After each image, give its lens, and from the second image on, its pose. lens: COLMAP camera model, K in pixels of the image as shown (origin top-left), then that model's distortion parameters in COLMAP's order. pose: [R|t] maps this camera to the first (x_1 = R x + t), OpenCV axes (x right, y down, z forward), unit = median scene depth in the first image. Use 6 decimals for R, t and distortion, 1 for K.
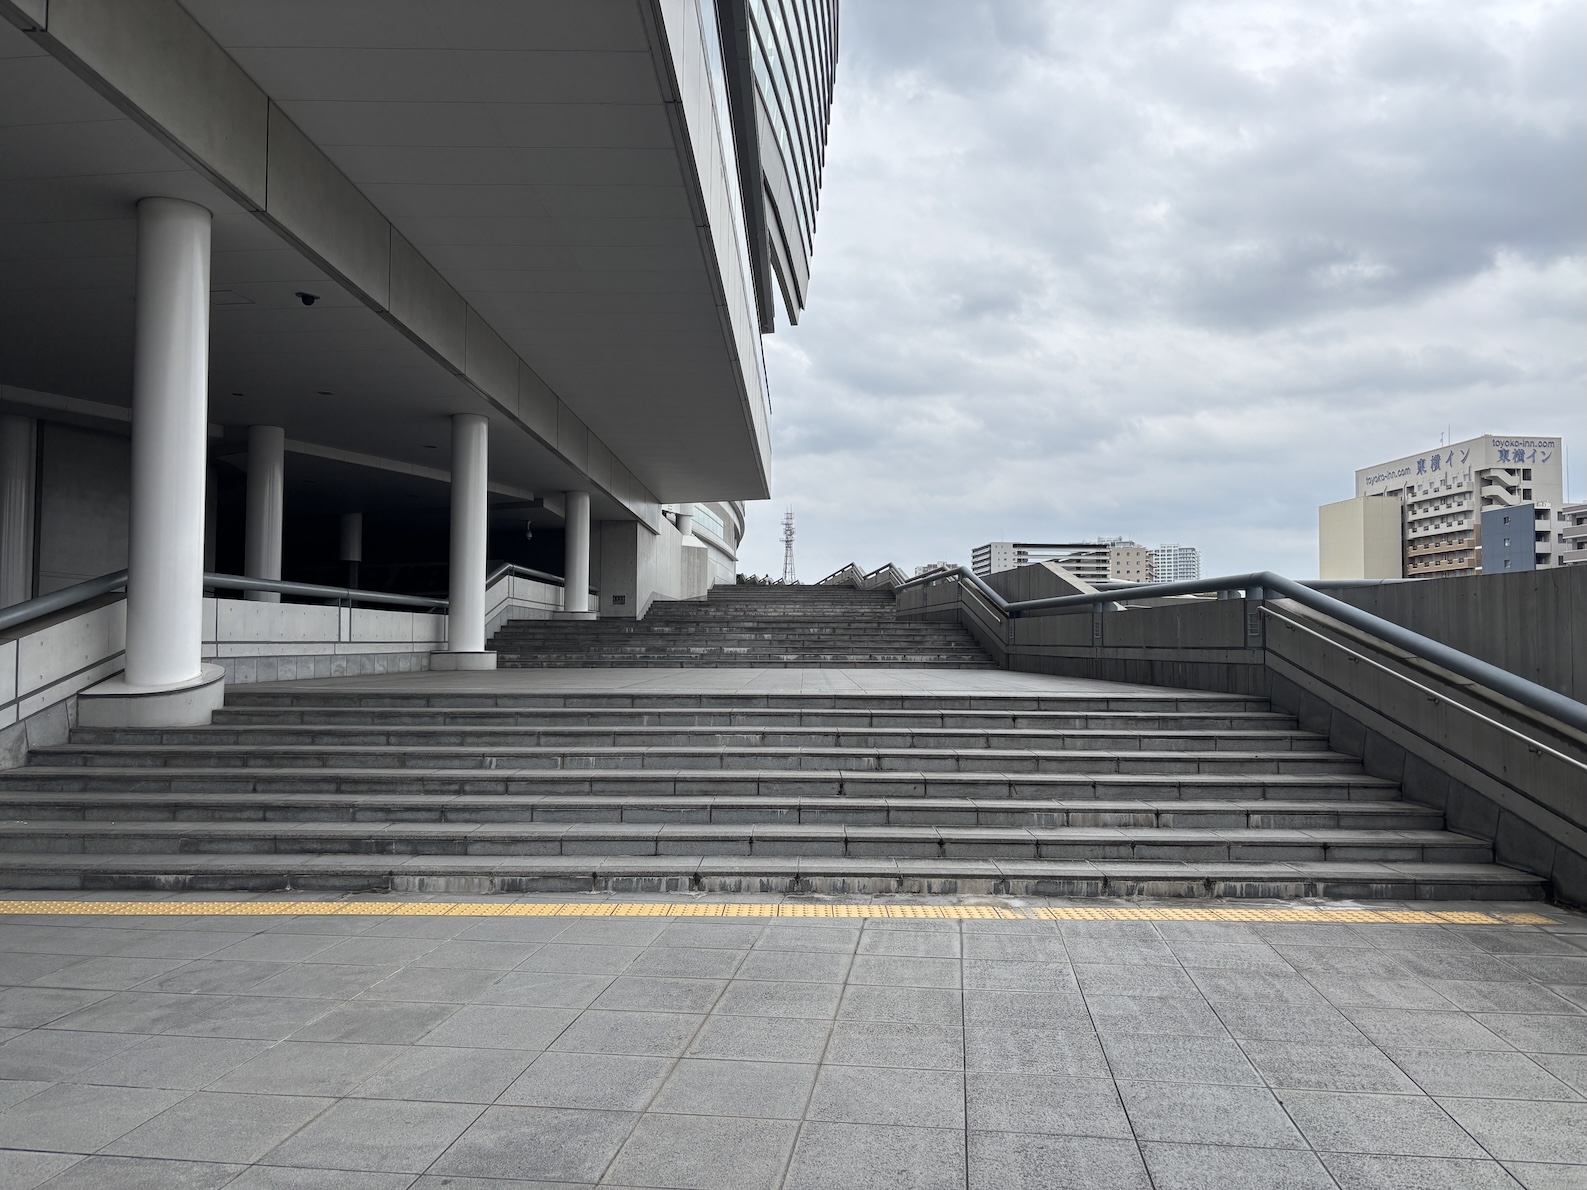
lens RADIAL K [[1206.3, 0, 791.7], [0, 1206.3, 594.3], [0, 0, 1]] dist [0.052404, -0.063608]
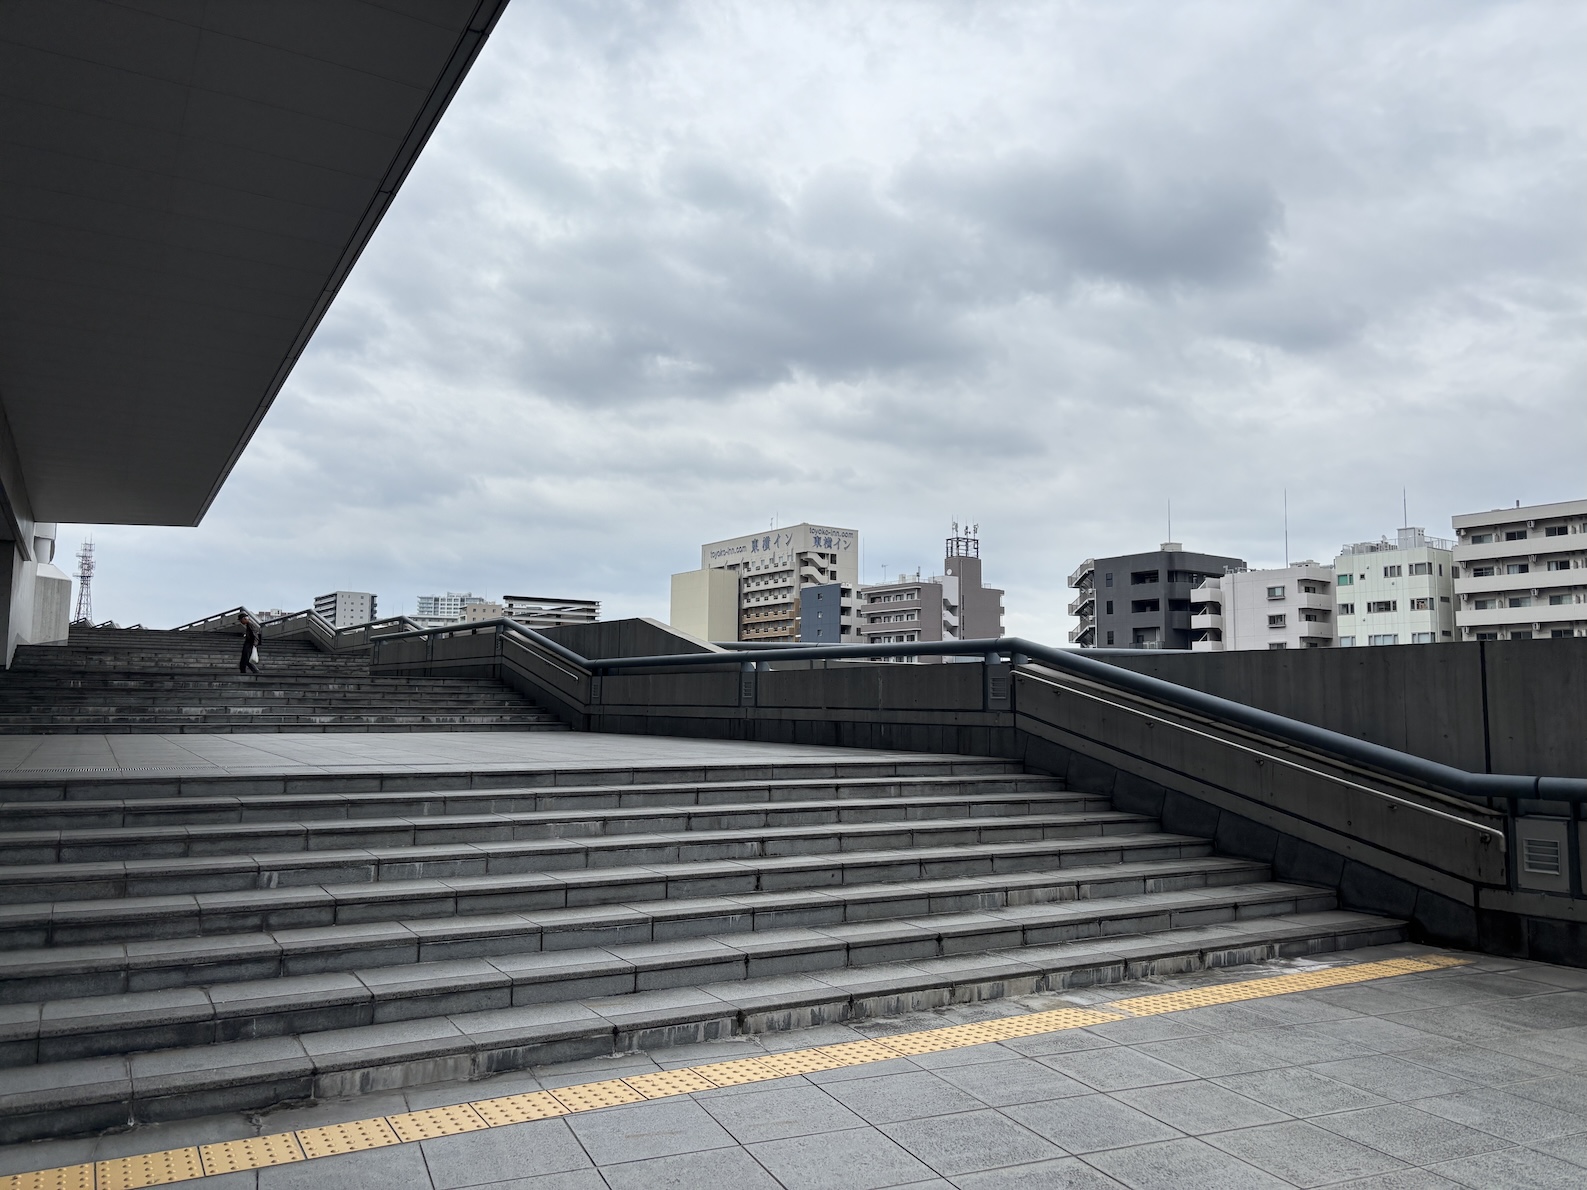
lens RADIAL K [[1206.3, 0, 791.4], [0, 1206.3, 593.1], [0, 0, 1]] dist [0.052404, -0.063608]
pose [[0.854395, 0.051644, 0.517051, -0.133182], [-0.026961, 0.998114, -0.055143, 0.002289], [-0.518924, 0.033174, 0.854176, 0.091940]]
